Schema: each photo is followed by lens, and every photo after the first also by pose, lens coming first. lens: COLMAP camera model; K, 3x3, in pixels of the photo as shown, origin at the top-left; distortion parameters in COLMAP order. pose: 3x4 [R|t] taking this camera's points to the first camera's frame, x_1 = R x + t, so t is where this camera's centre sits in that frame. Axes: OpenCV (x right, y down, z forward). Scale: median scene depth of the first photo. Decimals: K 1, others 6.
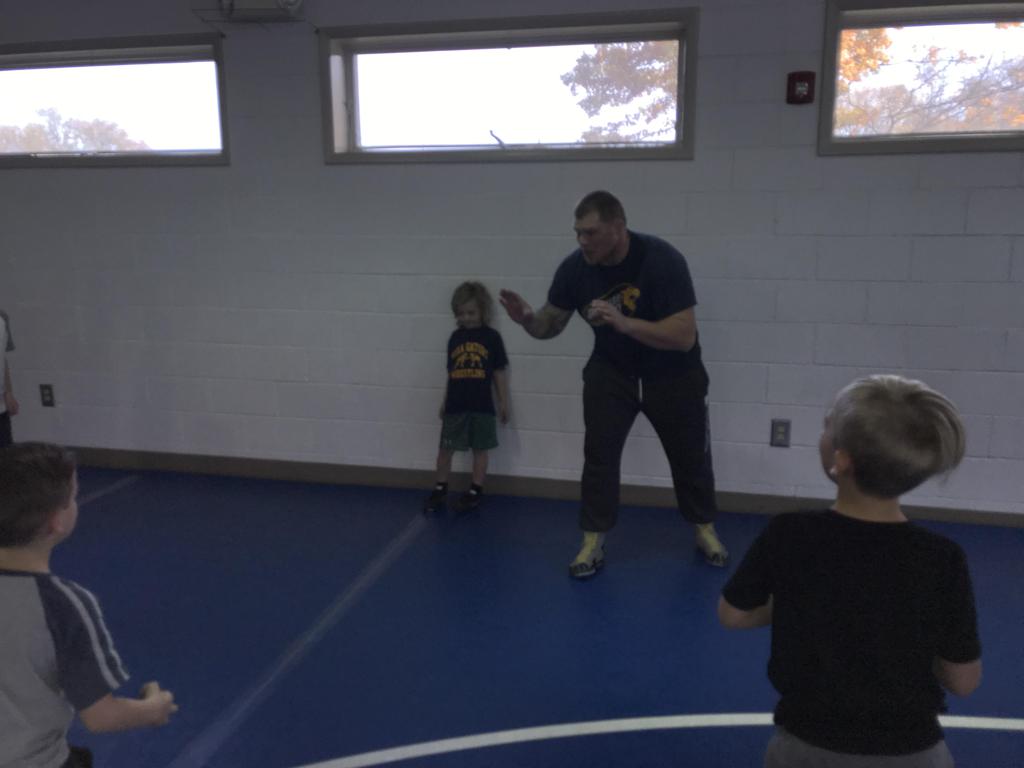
lens RADIAL K [[869.9, 0, 512.1], [0, 869.9, 358.6], [0, 0, 1]] dist [0.039445, -0.006973]
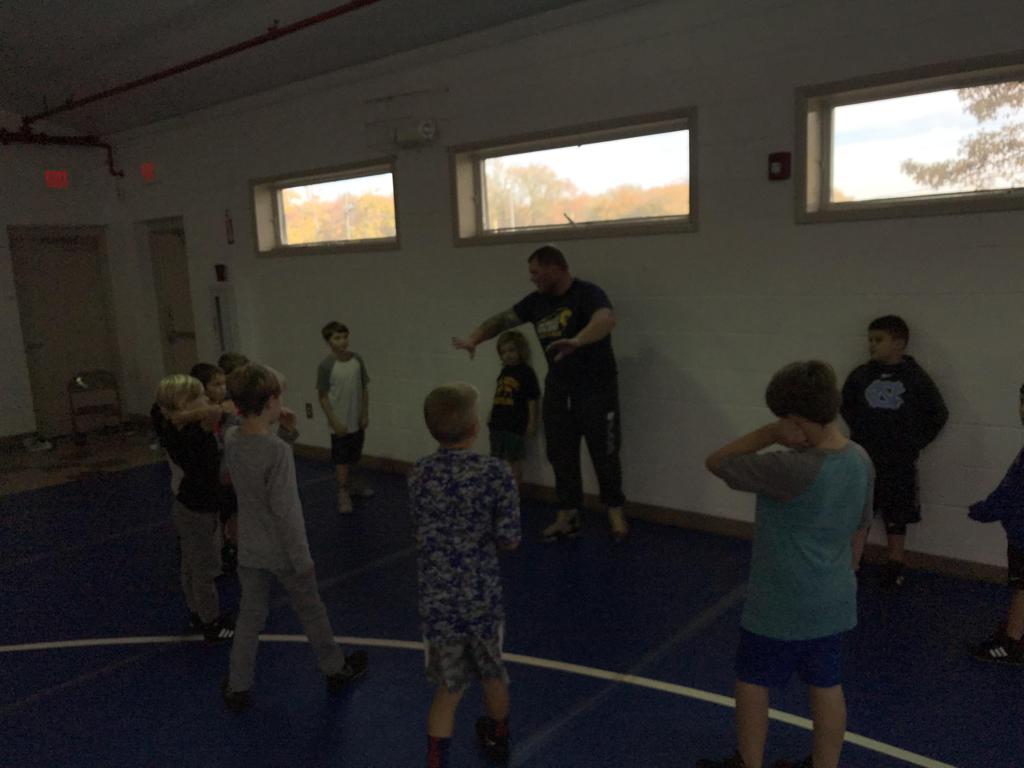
lens RADIAL K [[836.0, 0, 504.7], [0, 836.0, 367.1], [0, 0, 1]] dist [-0.006503, 0.011392]
pose [[0.901763, 0.023895, -0.431569, 0.410739], [-0.046440, 0.998047, -0.041777, 0.015594], [0.429728, 0.057715, 0.901112, -0.111442]]
